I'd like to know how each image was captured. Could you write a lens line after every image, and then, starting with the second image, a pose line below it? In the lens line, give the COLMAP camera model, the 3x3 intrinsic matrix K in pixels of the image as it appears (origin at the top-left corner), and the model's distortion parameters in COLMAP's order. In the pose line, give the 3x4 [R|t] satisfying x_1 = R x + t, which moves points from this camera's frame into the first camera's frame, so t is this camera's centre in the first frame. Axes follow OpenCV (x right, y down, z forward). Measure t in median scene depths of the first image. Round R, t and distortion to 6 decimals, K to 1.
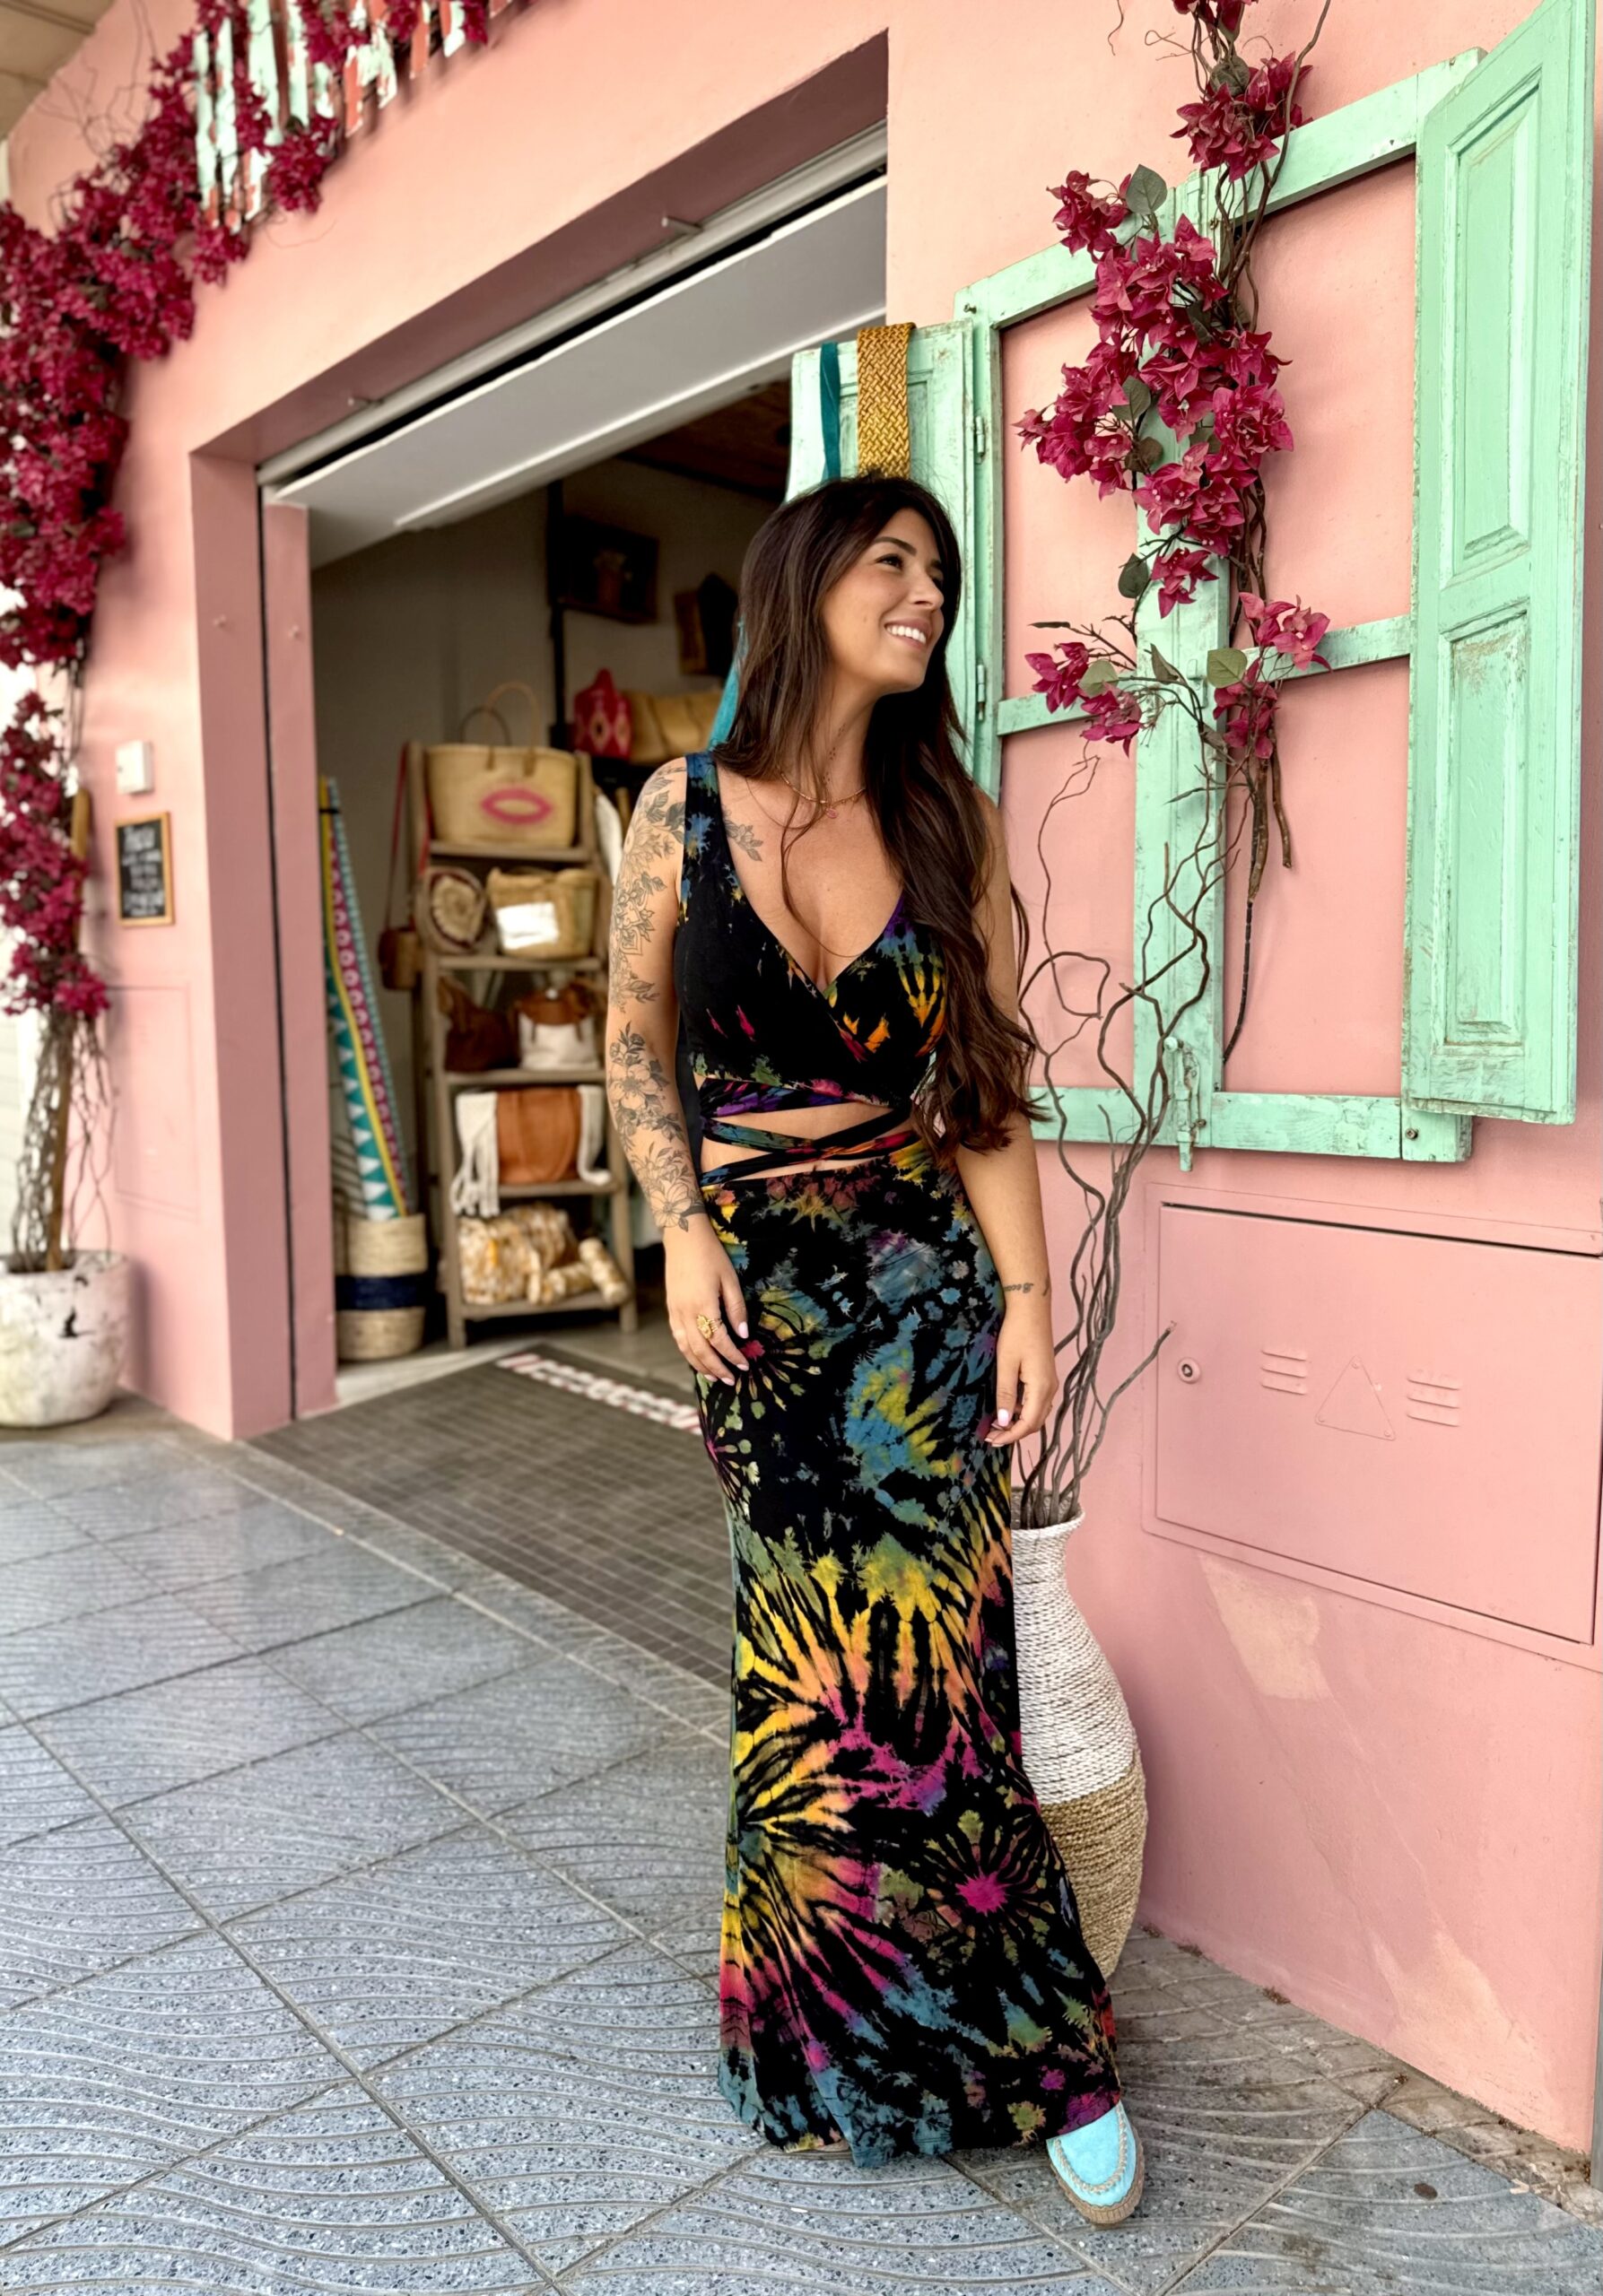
lens RADIAL K [[1644.4, 0, 808.2], [0, 1644.4, 1154.3], [0, 0, 1]] dist [0.076941, -0.109429]
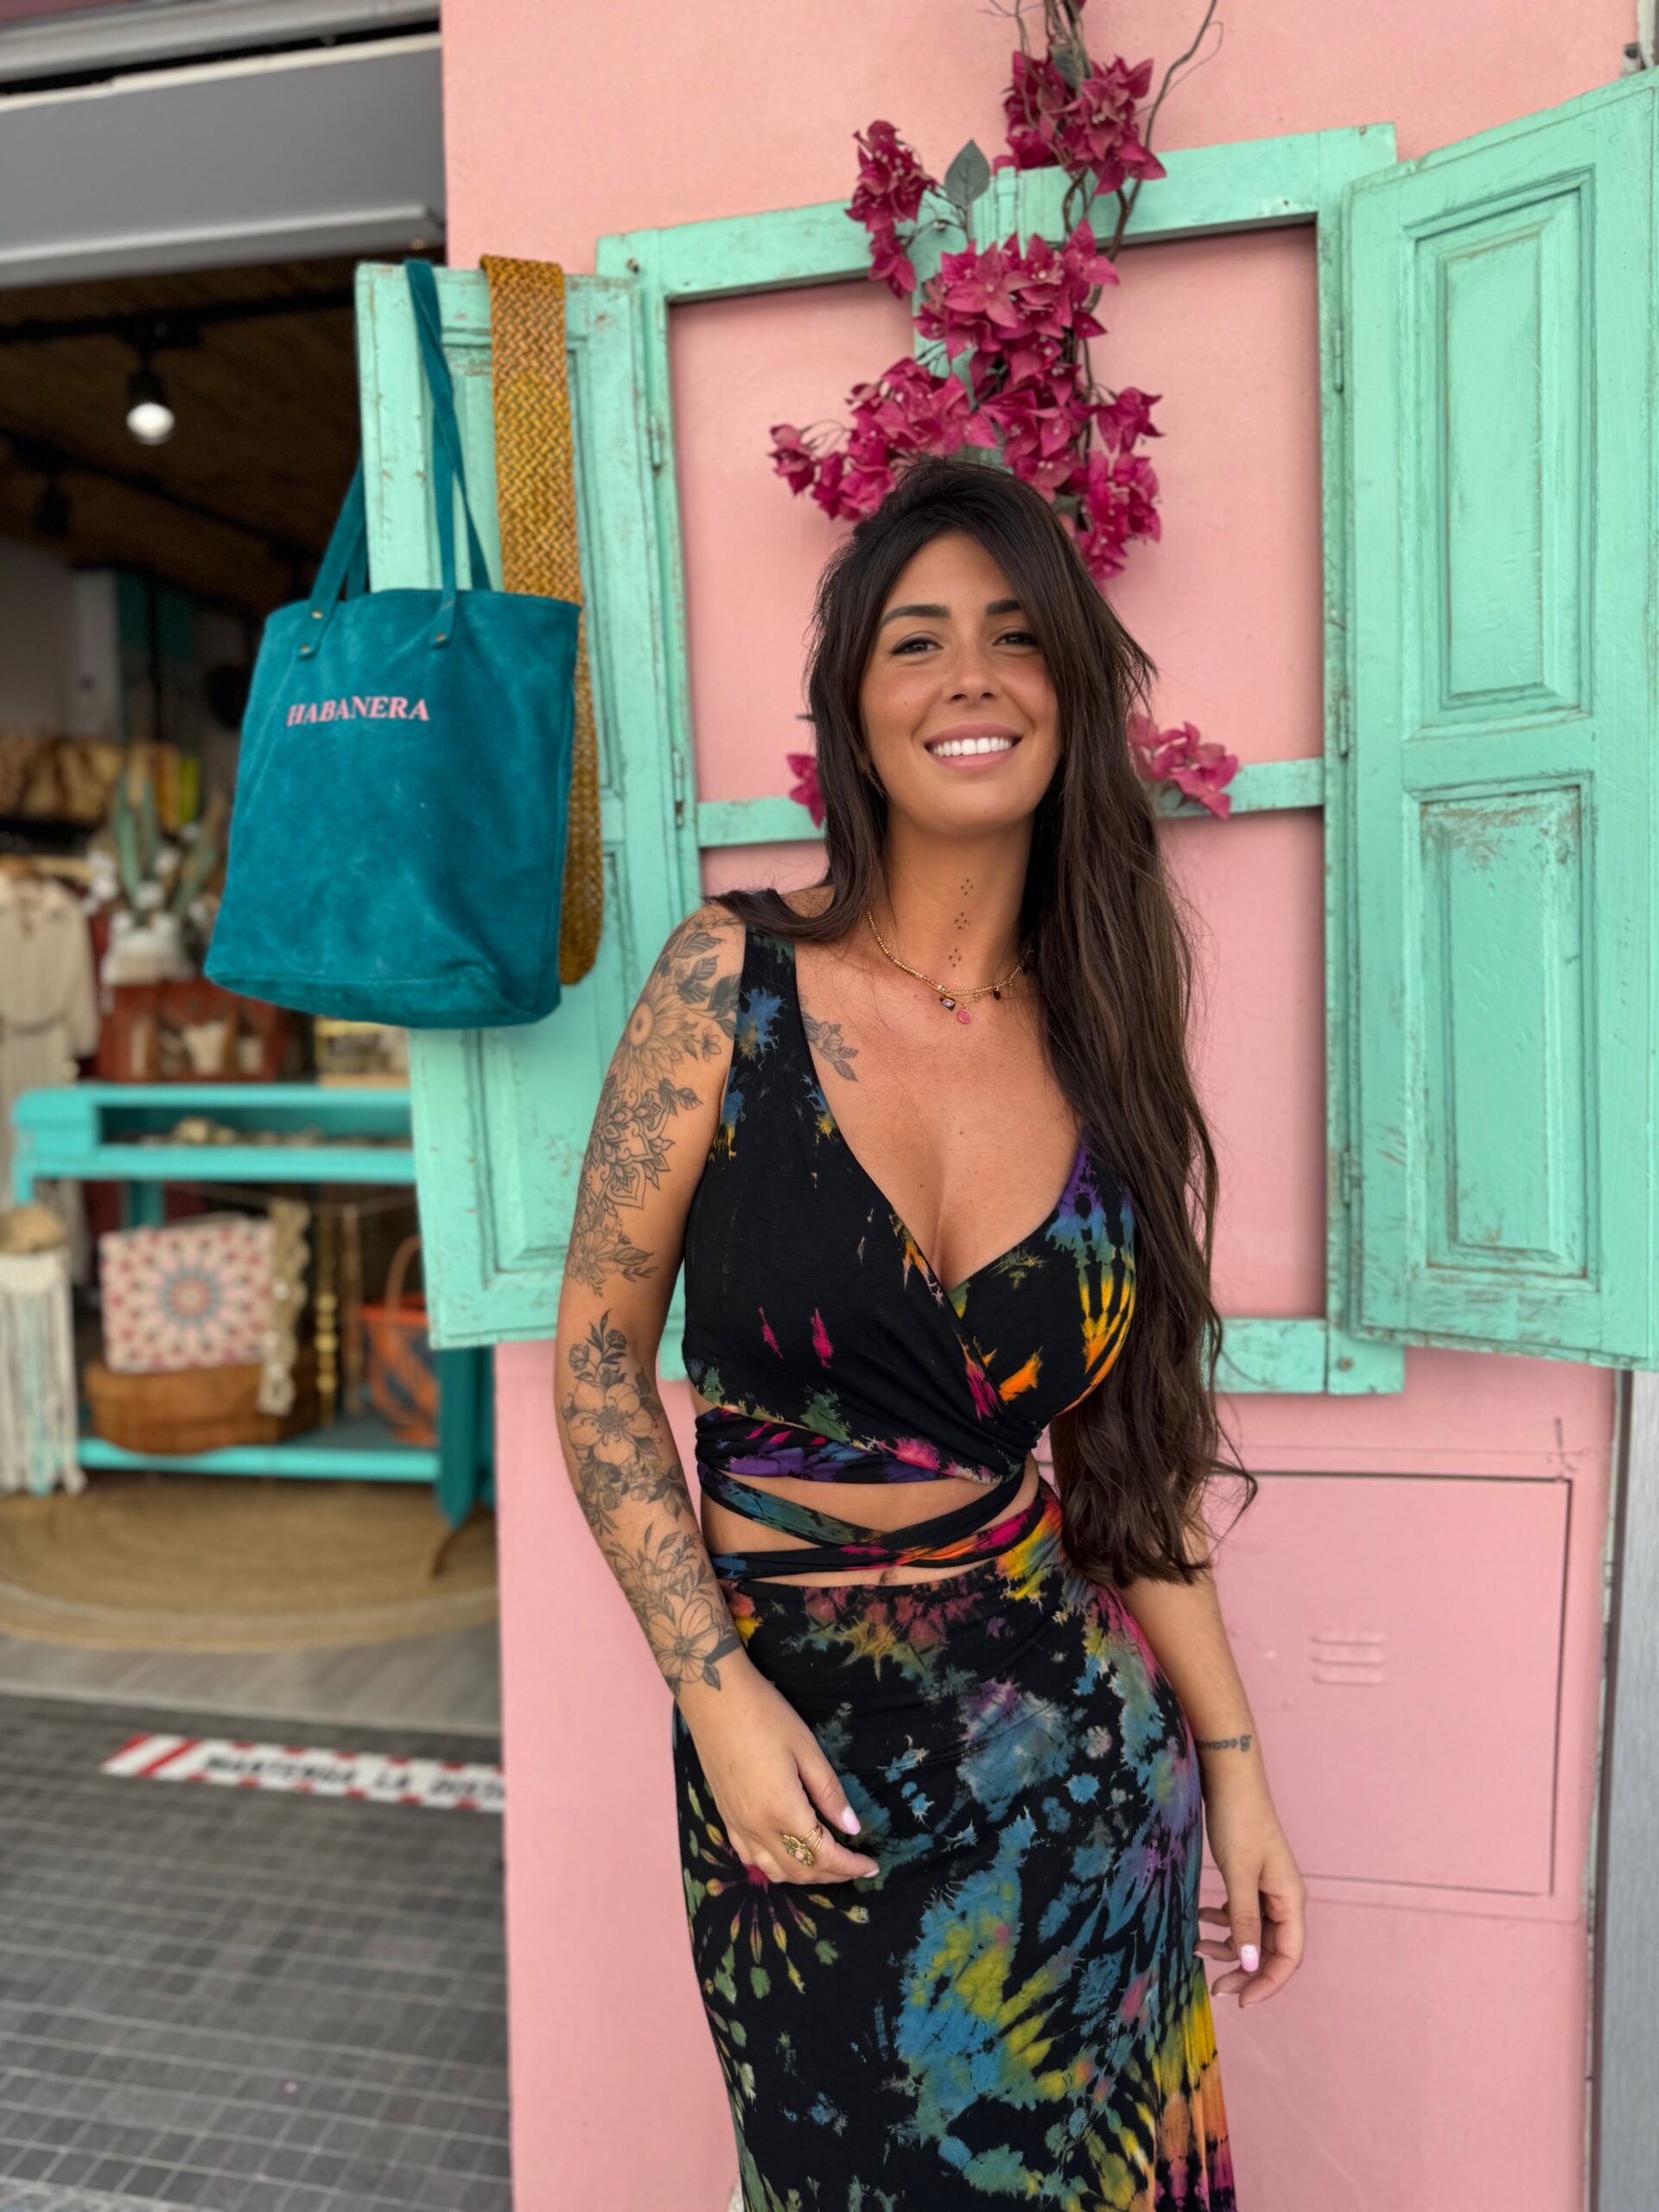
lens RADIAL K [[1592.6, 0, 819.7], [0, 1592.6, 1101.4], [0, 0, 1]] dist [0.049750, -0.090821]
pose [[0.795265, -0.058196, 0.603463, -0.189289], [0.077453, 0.996978, -0.005924, -0.089972], [-0.601295, 0.051451, 0.797369, 0.277070]]
